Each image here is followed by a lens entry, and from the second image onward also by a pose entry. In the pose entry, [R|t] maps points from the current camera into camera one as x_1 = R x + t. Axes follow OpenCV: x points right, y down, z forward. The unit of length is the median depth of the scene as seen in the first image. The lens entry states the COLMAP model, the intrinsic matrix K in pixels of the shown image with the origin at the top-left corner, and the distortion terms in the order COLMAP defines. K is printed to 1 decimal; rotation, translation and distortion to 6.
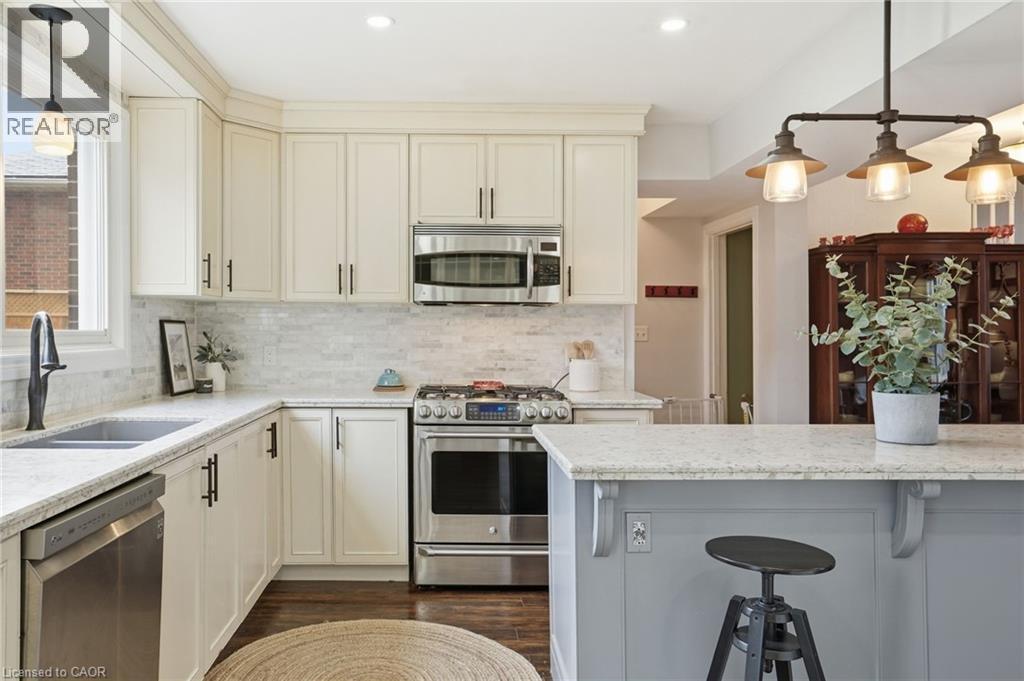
lens RADIAL K [[751.5, 0, 441.2], [0, 751.5, 334.0], [0, 0, 1]] dist [0.000116, 0.000898]
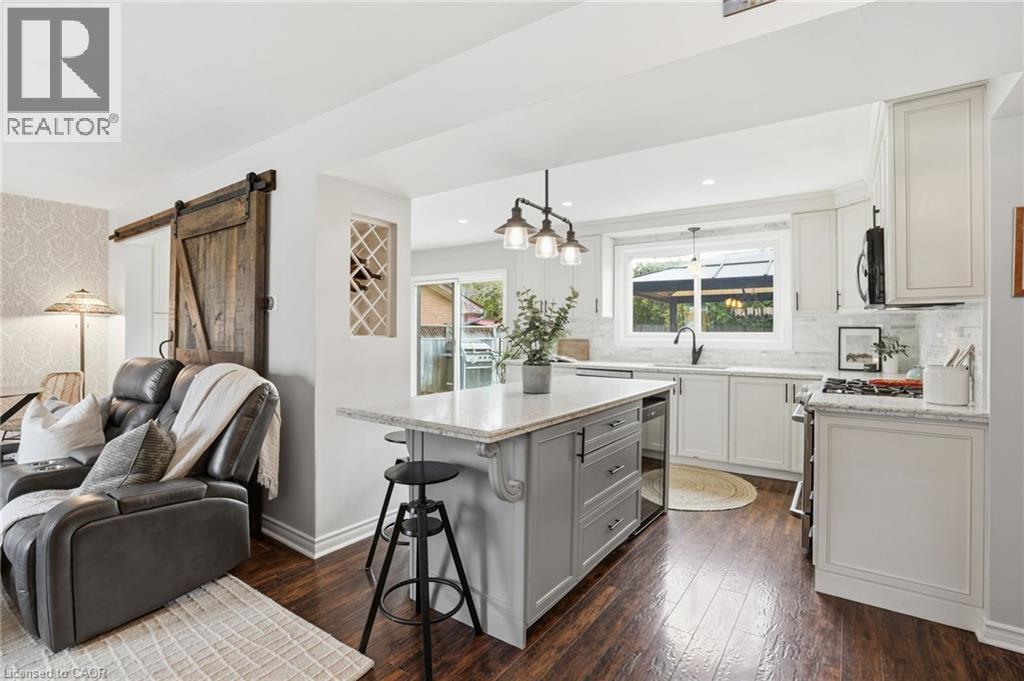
lens RADIAL K [[489.6, 0, 509.4], [0, 489.6, 330.0], [0, 0, 1]] dist [-0.056731, 0.020911]
pose [[-0.571384, -0.007678, -0.820647, 0.908508], [-0.007896, 0.999961, -0.003858, -0.000866], [0.820645, 0.004276, -0.571423, 0.902650]]
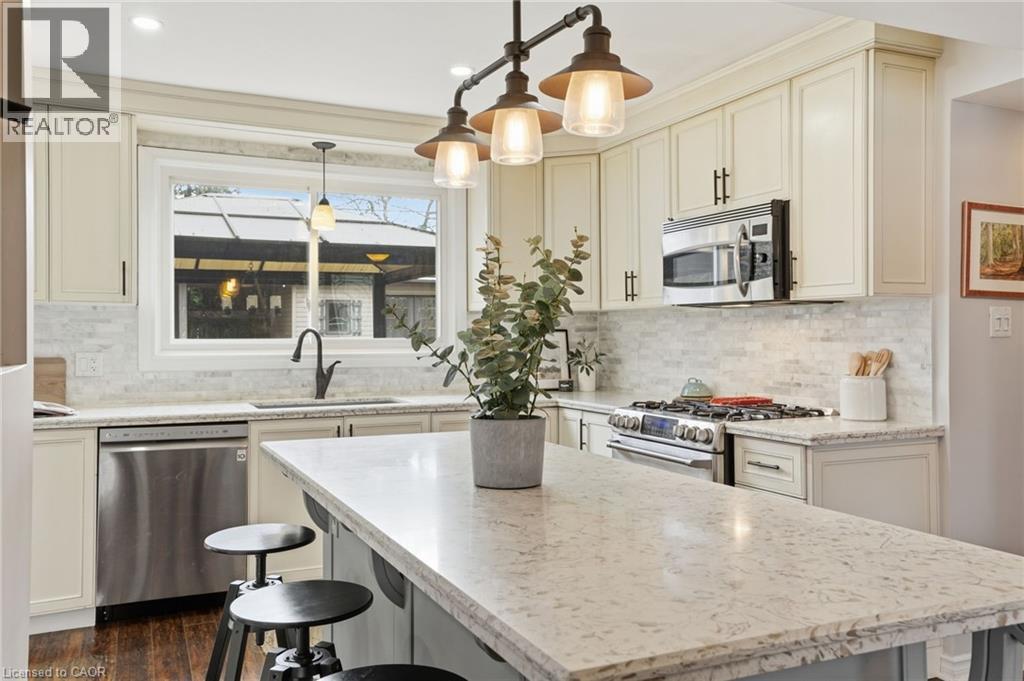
lens RADIAL K [[823.3, 0, 512.0], [0, 823.3, 340.5], [0, 0, 1]] dist [0.030378, 0.006808]
pose [[0.422473, -0.001707, -0.906374, 0.762538], [0.001767, 0.999998, -0.001059, 0.000790], [0.906374, -0.001154, 0.422475, 0.368258]]
